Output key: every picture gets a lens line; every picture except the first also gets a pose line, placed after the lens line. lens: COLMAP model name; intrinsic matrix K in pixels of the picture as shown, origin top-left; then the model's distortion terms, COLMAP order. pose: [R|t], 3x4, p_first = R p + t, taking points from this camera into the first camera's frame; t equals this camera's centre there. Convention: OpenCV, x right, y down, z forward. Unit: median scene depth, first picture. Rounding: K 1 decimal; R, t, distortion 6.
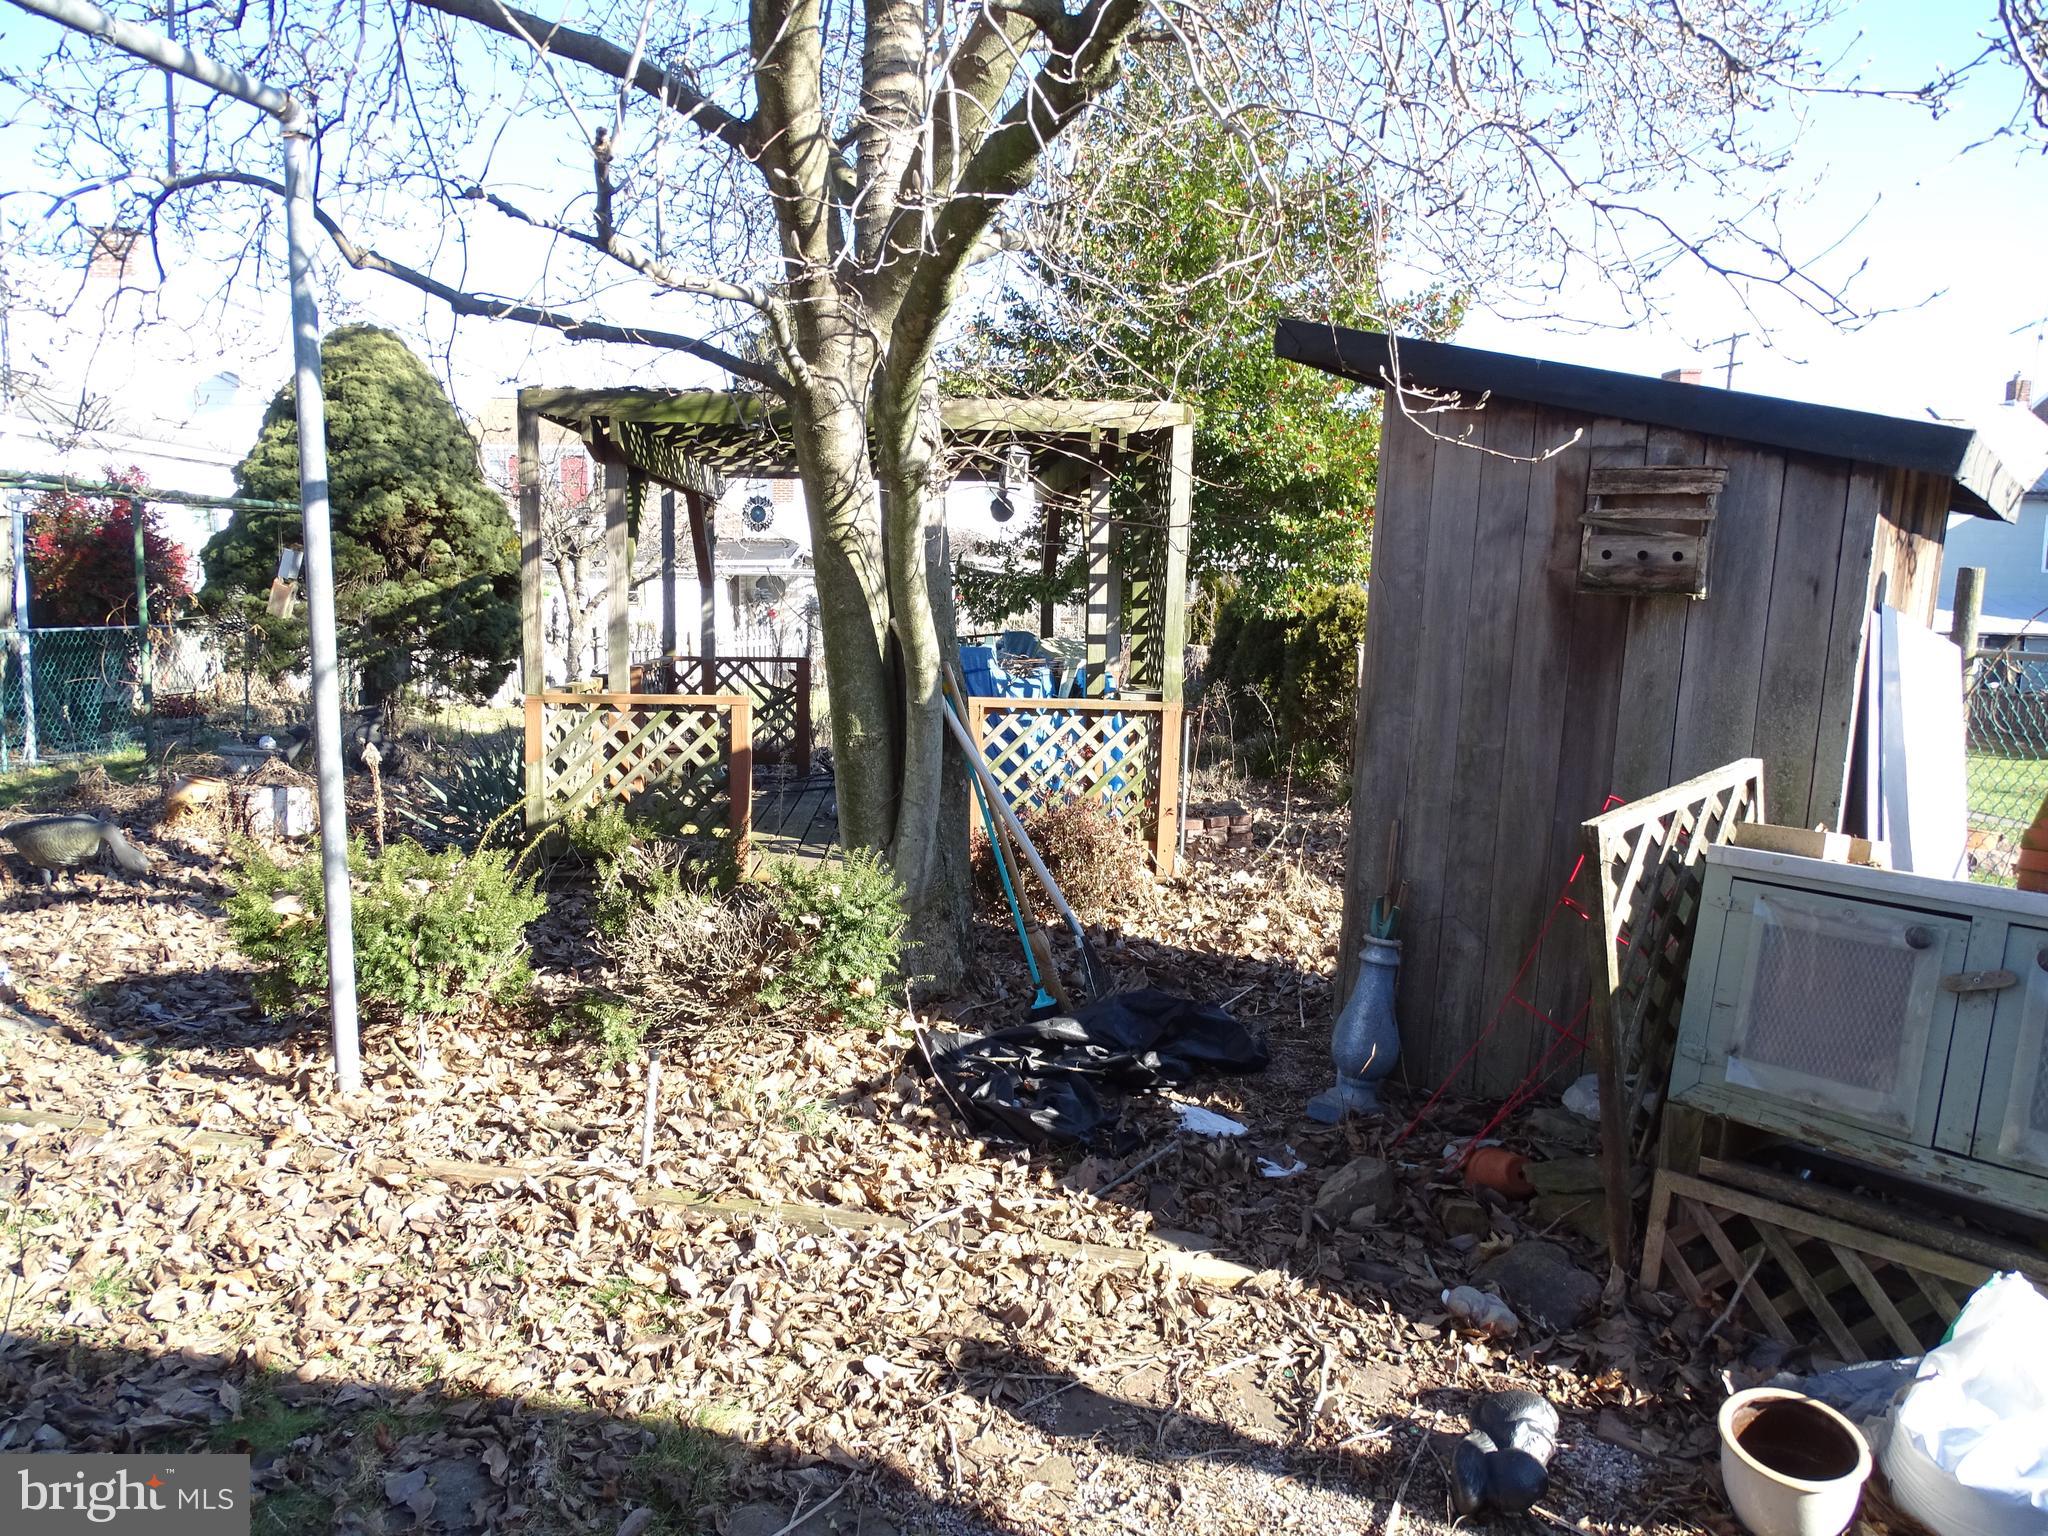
lens RADIAL K [[1460.0, 0, 1017.8], [0, 1460.0, 762.5], [0, 0, 1]] dist [-0.004342, -0.005487]
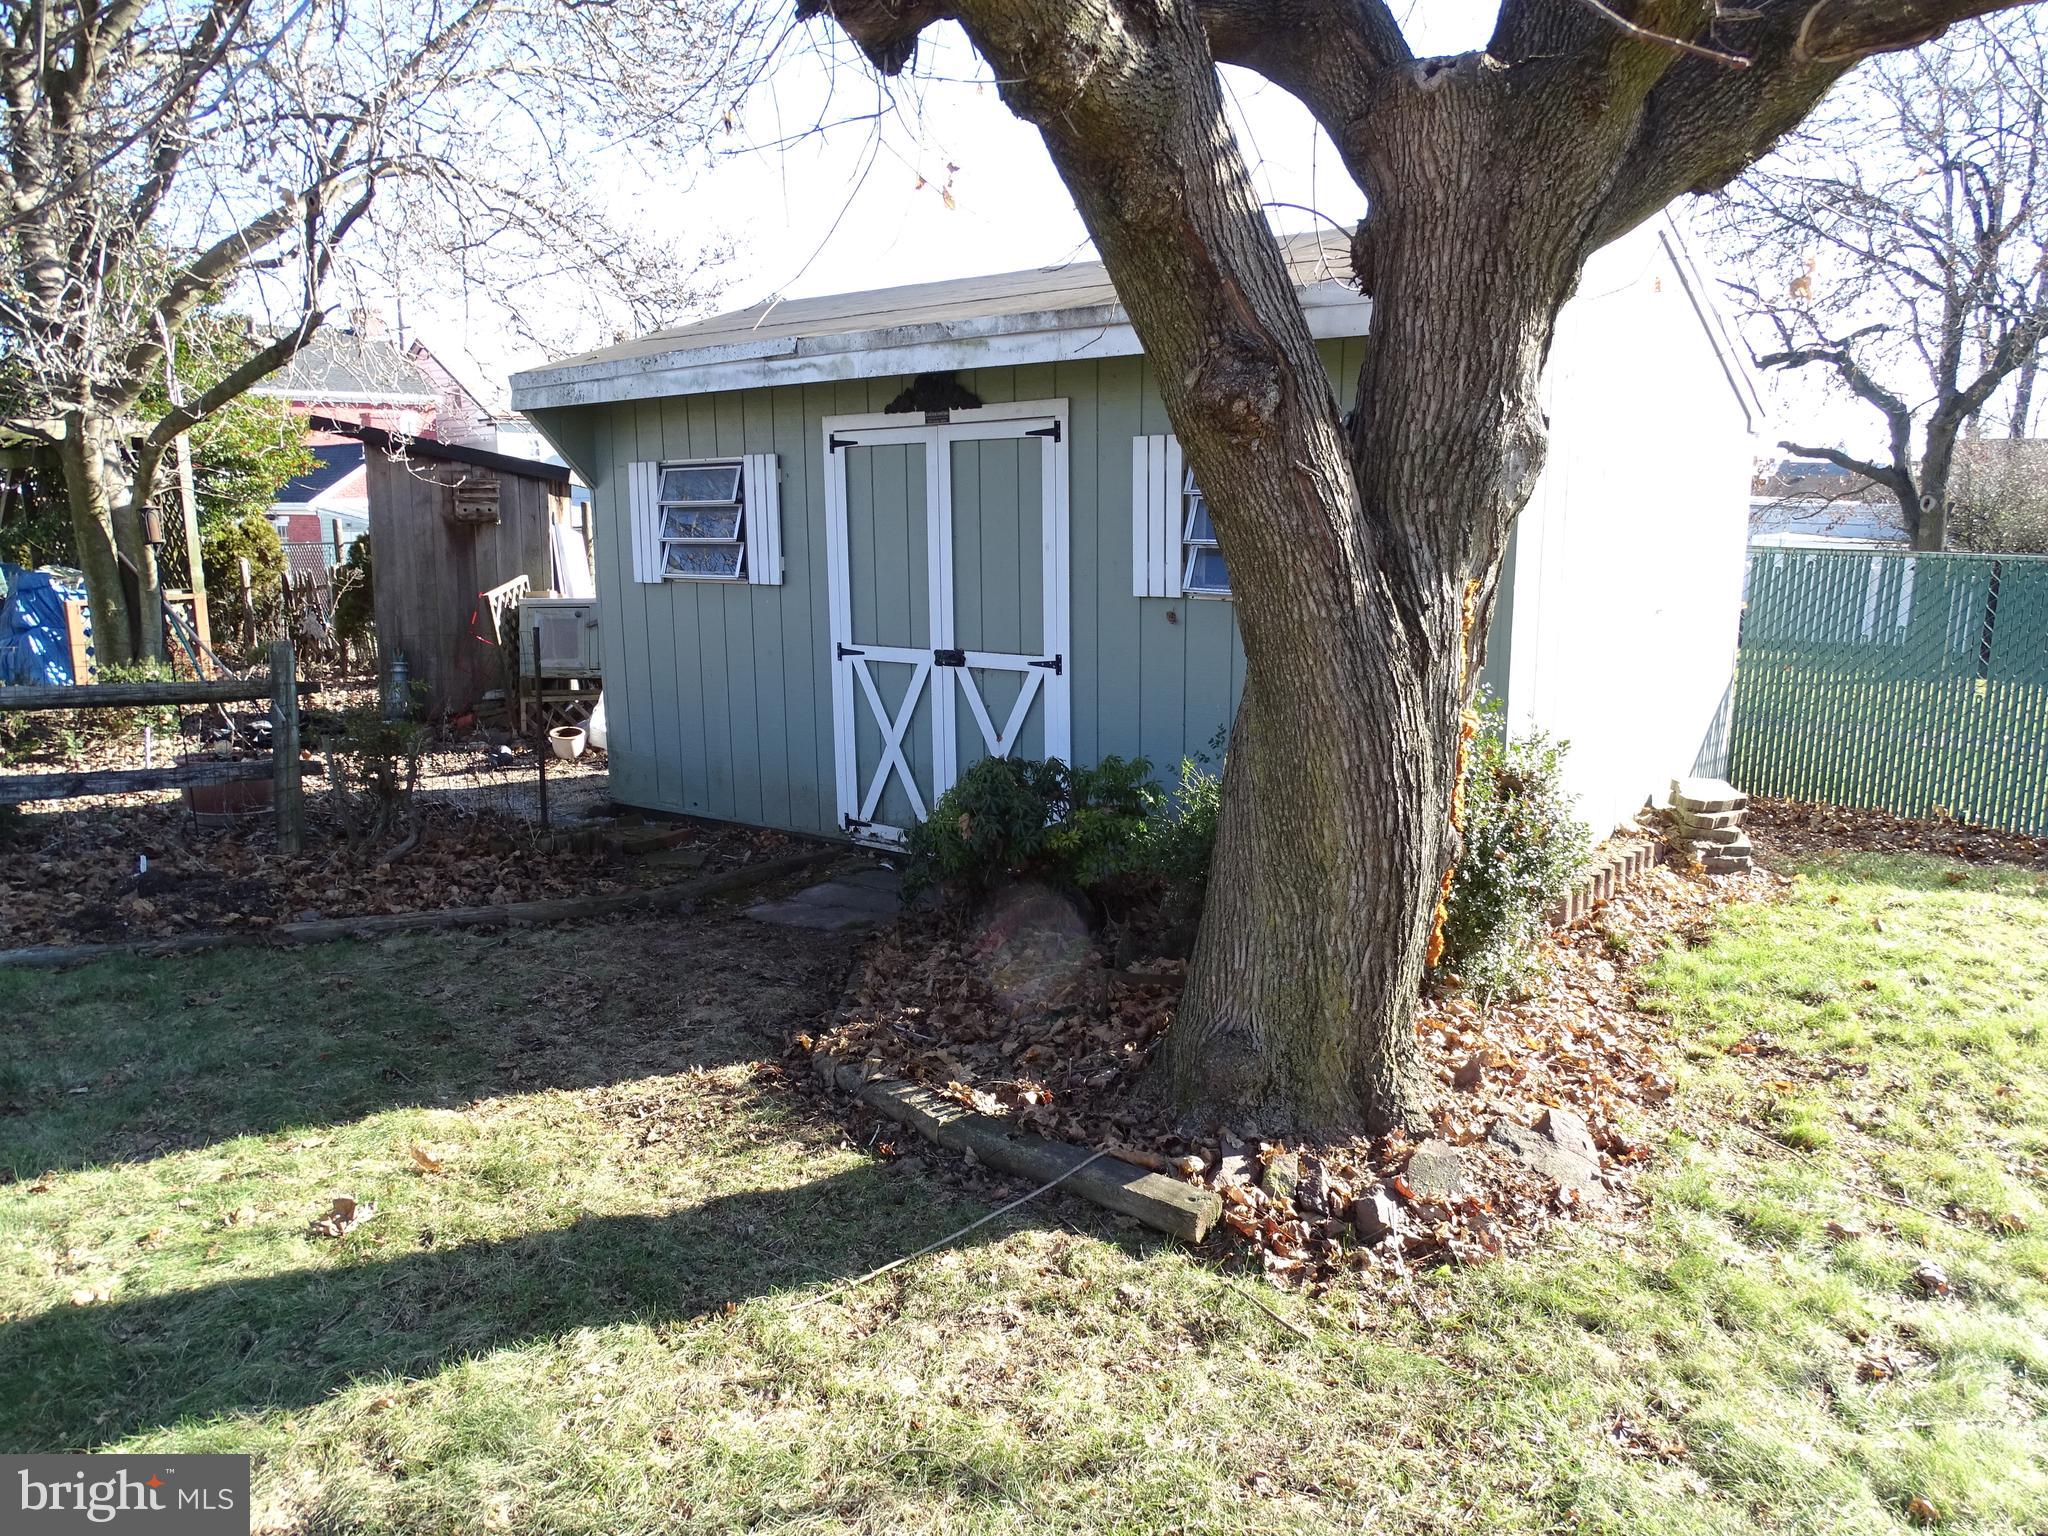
lens RADIAL K [[1460.0, 0, 1017.8], [0, 1460.0, 762.5], [0, 0, 1]] dist [-0.004342, -0.005487]
pose [[0.667867, -0.167151, 0.725268, -1.167136], [0.122862, 0.985847, 0.114069, 0.173010], [-0.734070, 0.012925, 0.678951, -1.962978]]
